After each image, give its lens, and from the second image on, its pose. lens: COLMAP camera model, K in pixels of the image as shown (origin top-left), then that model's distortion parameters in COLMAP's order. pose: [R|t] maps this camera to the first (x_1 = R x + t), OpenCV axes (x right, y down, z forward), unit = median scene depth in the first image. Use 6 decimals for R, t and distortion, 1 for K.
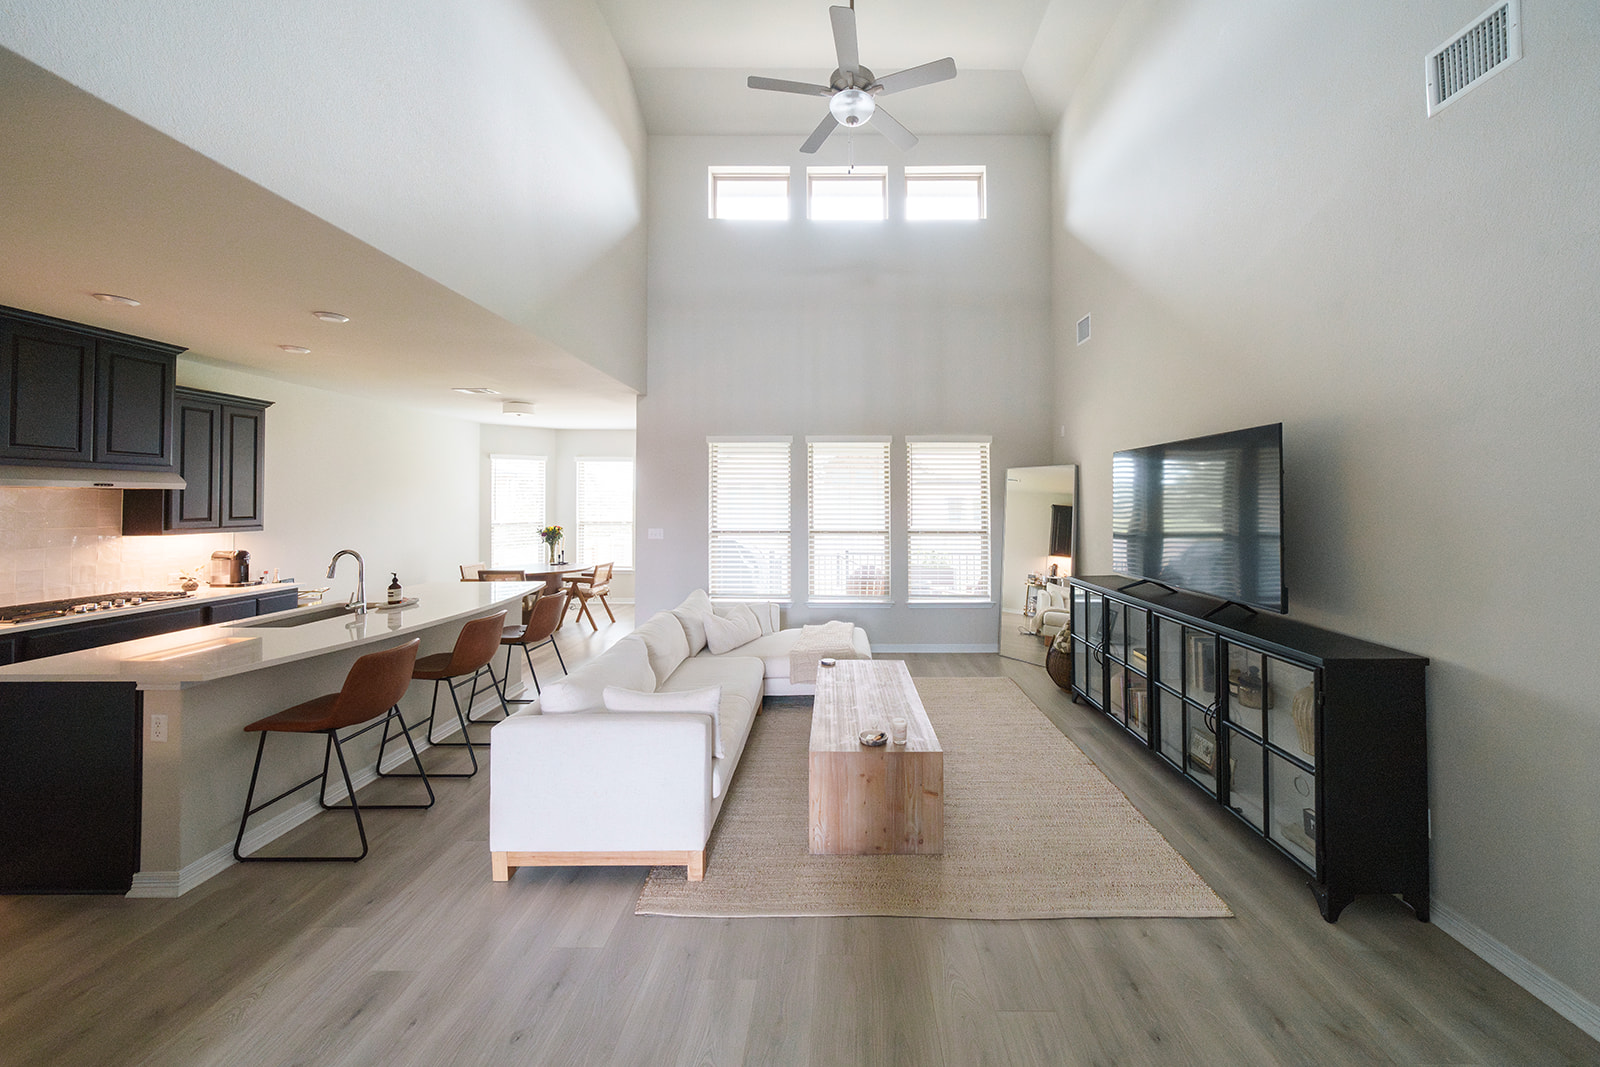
lens RADIAL K [[533.7, 0, 804.4], [0, 533.7, 488.7], [0, 0, 1]] dist [-0.002942, 0.000352]
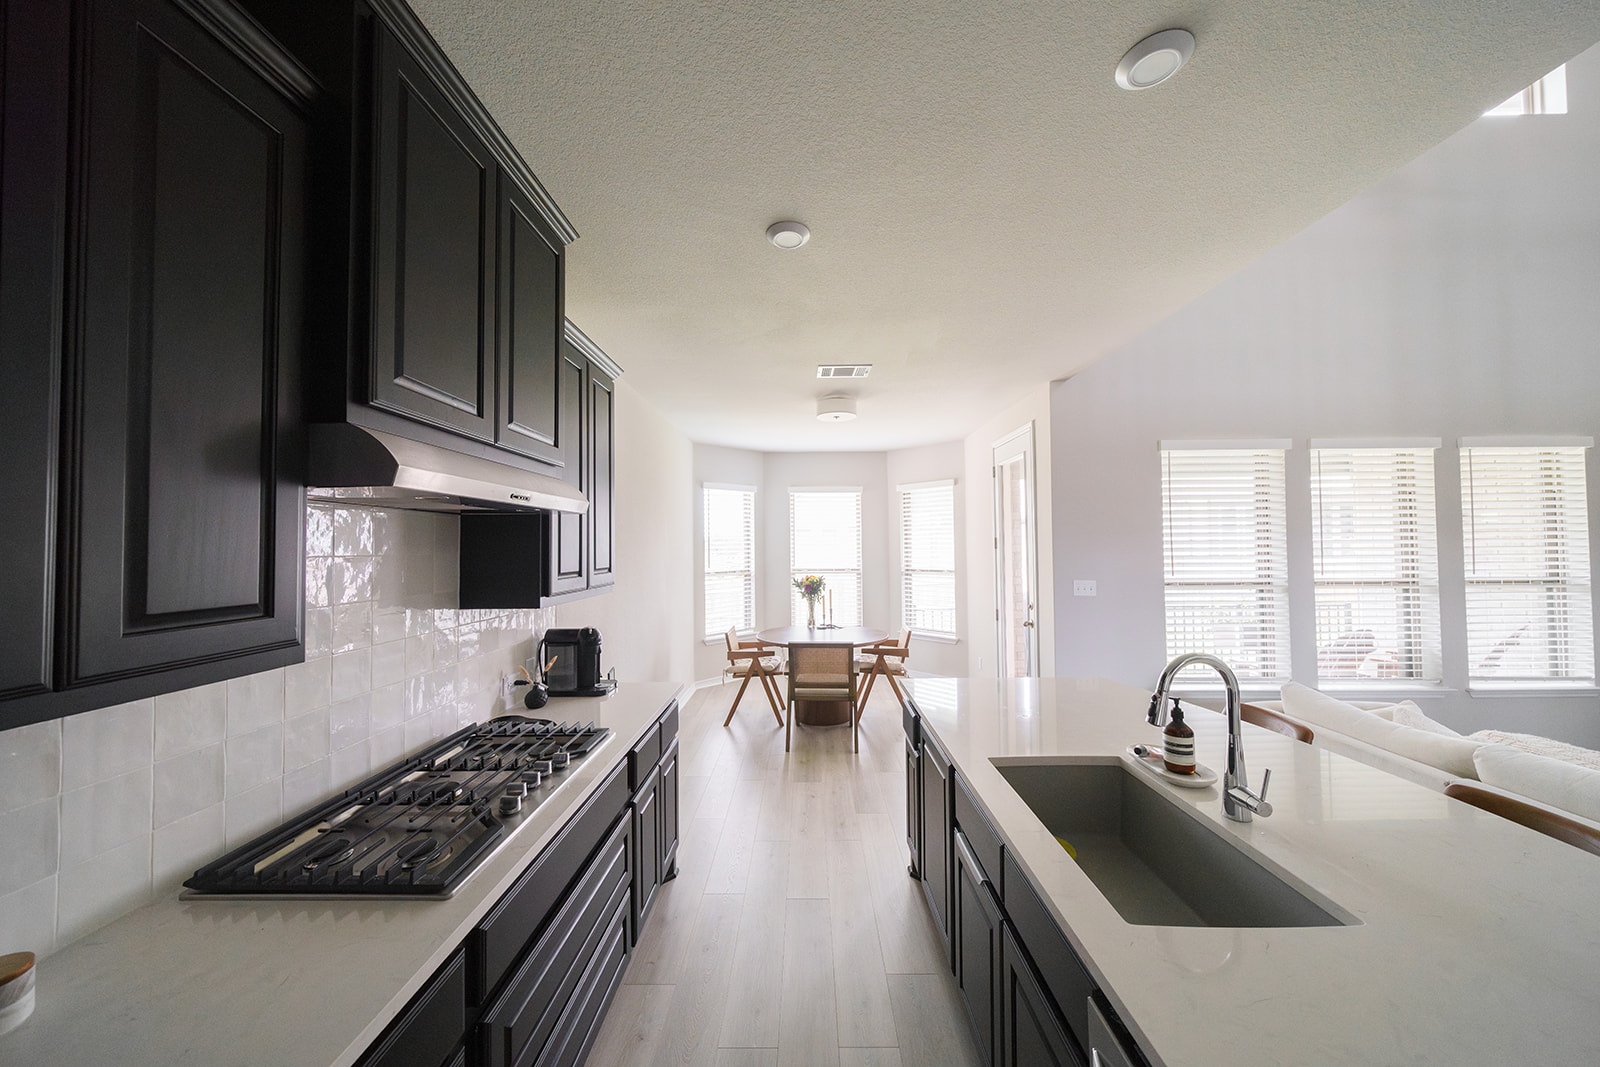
lens RADIAL K [[533.7, 0, 799.3], [0, 533.7, 533.4], [0, 0, 1]] dist [-0.002942, 0.000352]
pose [[0.999840, -0.008851, -0.015573, -0.632632], [0.008845, 0.999961, -0.000427, 0.014028], [0.015576, 0.000289, 0.999879, 0.336703]]
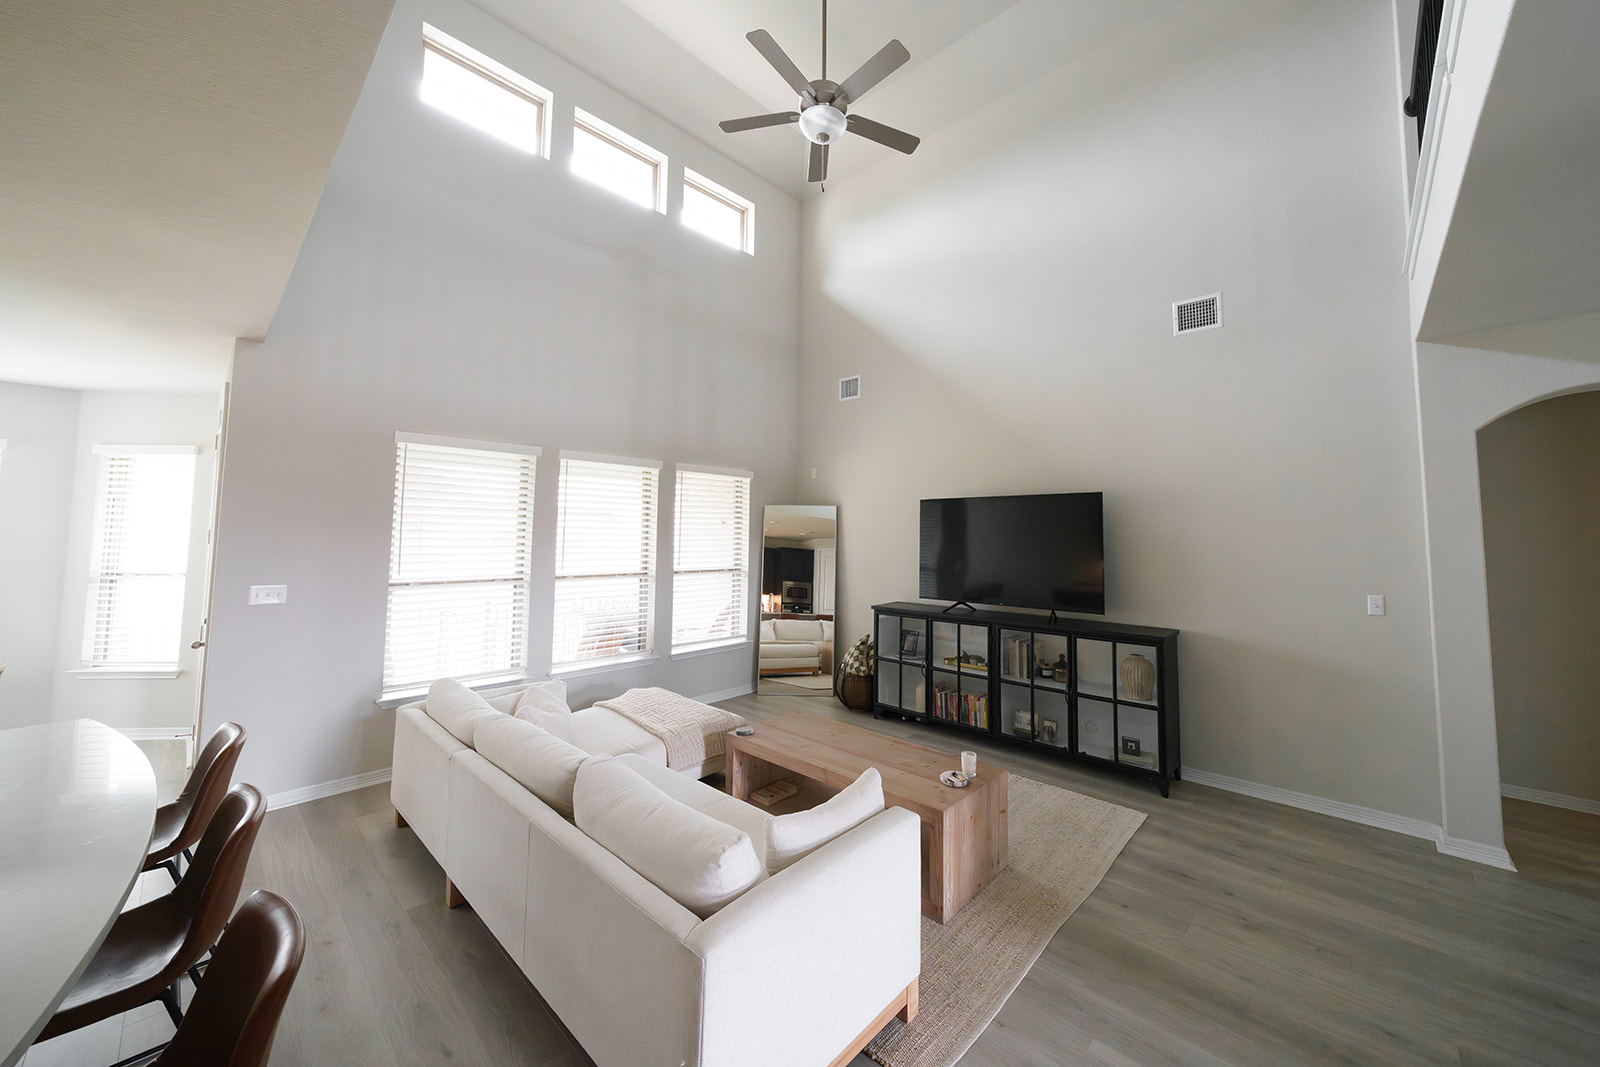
lens RADIAL K [[585.7, 0, 812.3], [0, 585.7, 493.4], [0, 0, 1]] dist [-0.000702, -0.000703]
pose [[0.666094, 0.060668, 0.743396, -0.373023], [-0.027183, 0.997999, -0.057090, 0.000563], [-0.745372, 0.017820, 0.666411, 0.189113]]
